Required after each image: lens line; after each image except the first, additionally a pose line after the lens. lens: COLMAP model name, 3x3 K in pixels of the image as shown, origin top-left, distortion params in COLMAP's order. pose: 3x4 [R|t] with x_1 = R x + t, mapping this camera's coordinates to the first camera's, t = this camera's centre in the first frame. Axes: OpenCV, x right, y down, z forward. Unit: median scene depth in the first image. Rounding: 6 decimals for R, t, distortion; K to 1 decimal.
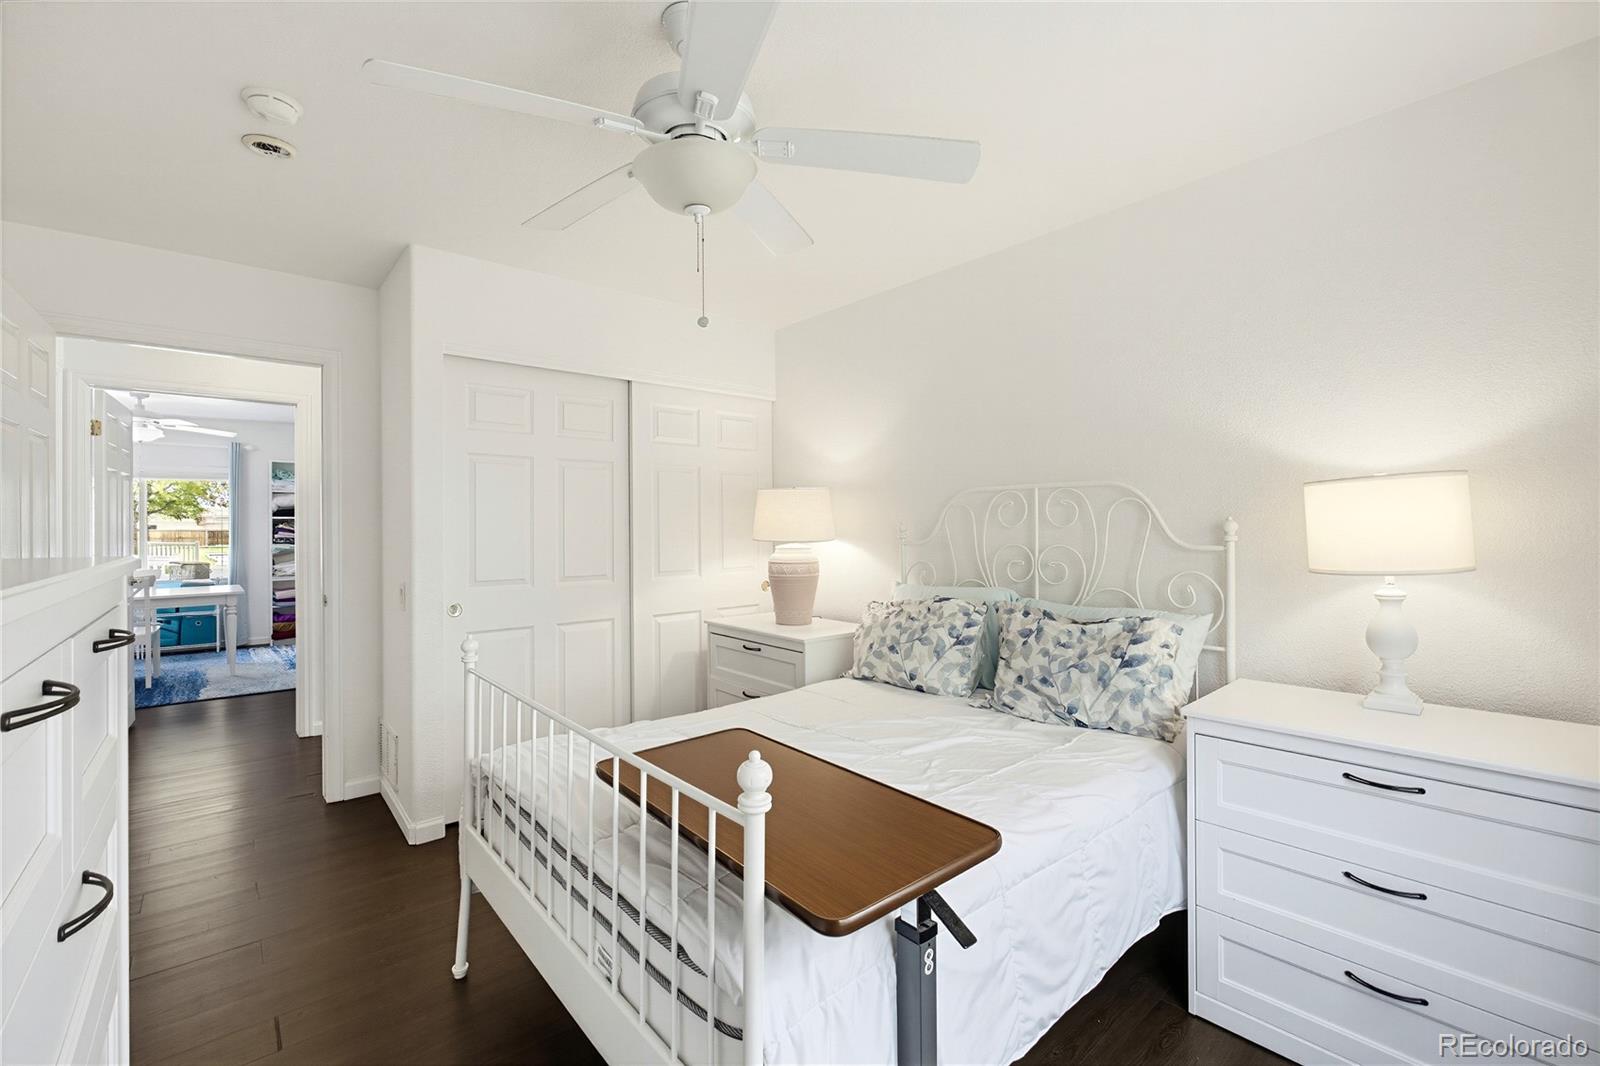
lens RADIAL K [[679.8, 0, 796.1], [0, 679.8, 525.4], [0, 0, 1]] dist [-0.019030, 0.000917]
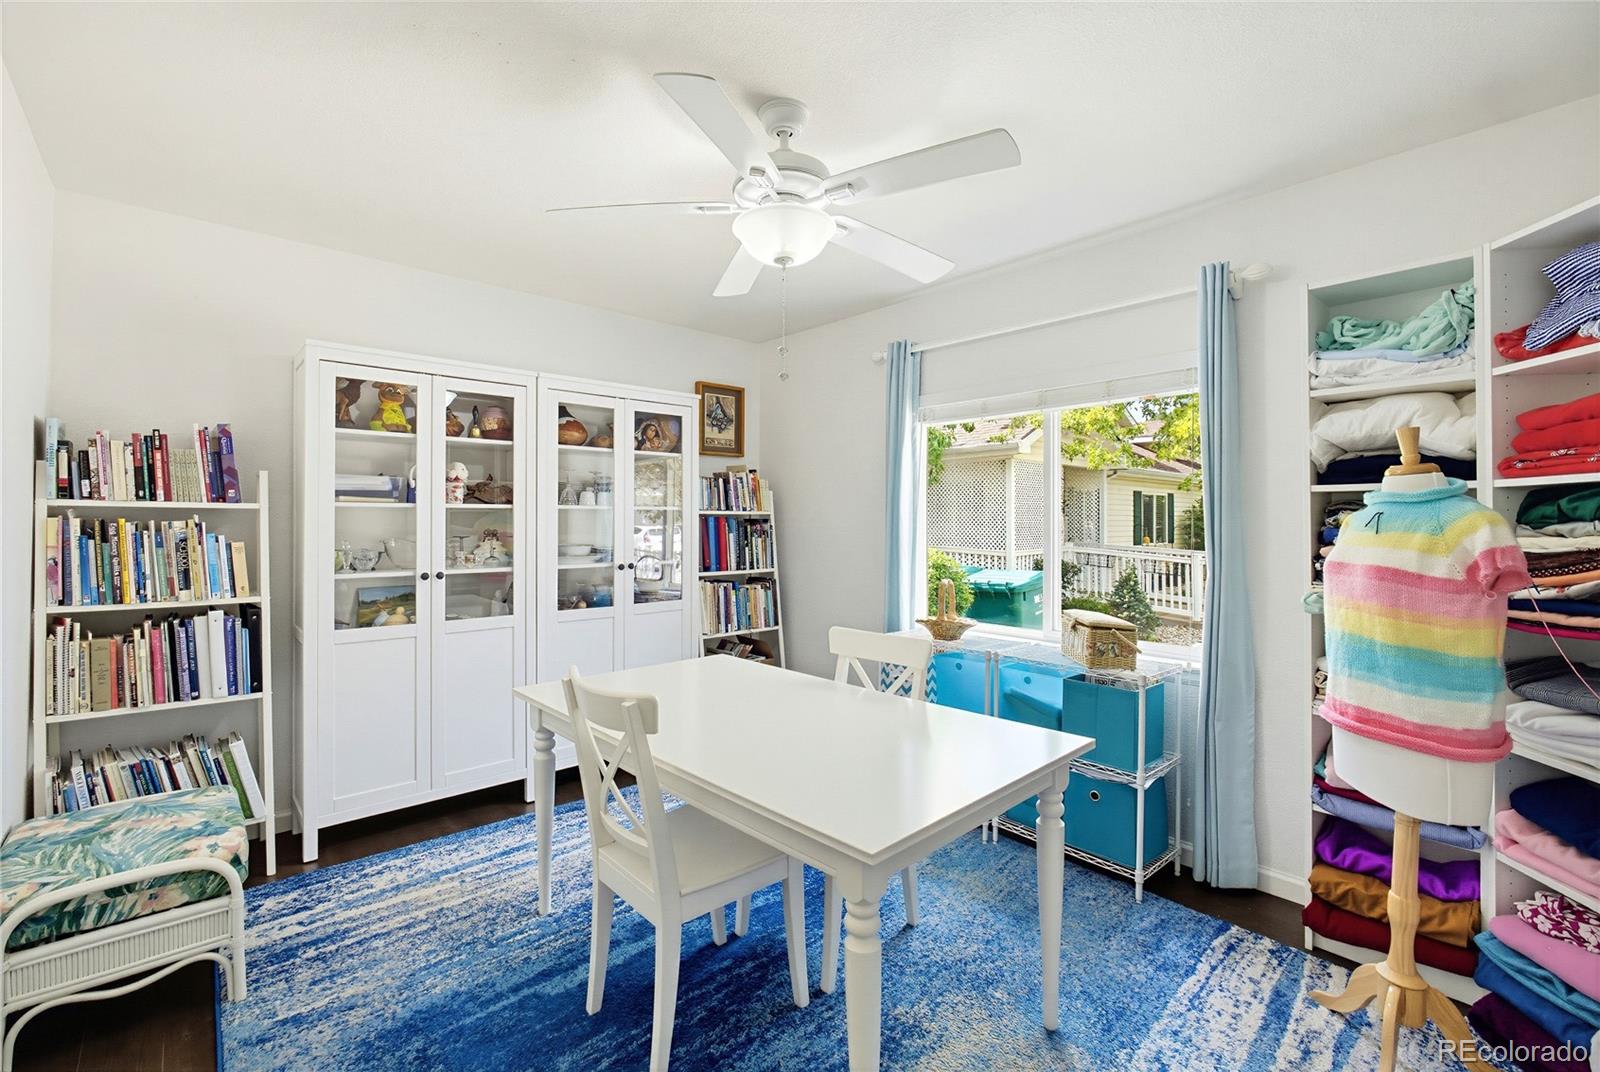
lens RADIAL K [[679.8, 0, 791.6], [0, 679.8, 519.0], [0, 0, 1]] dist [-0.019030, 0.000917]
pose [[0.030388, -0.001351, -0.999537, -0.503526], [0.006945, 0.999975, -0.001141, -0.000269], [0.999514, -0.006907, 0.030397, 0.770577]]
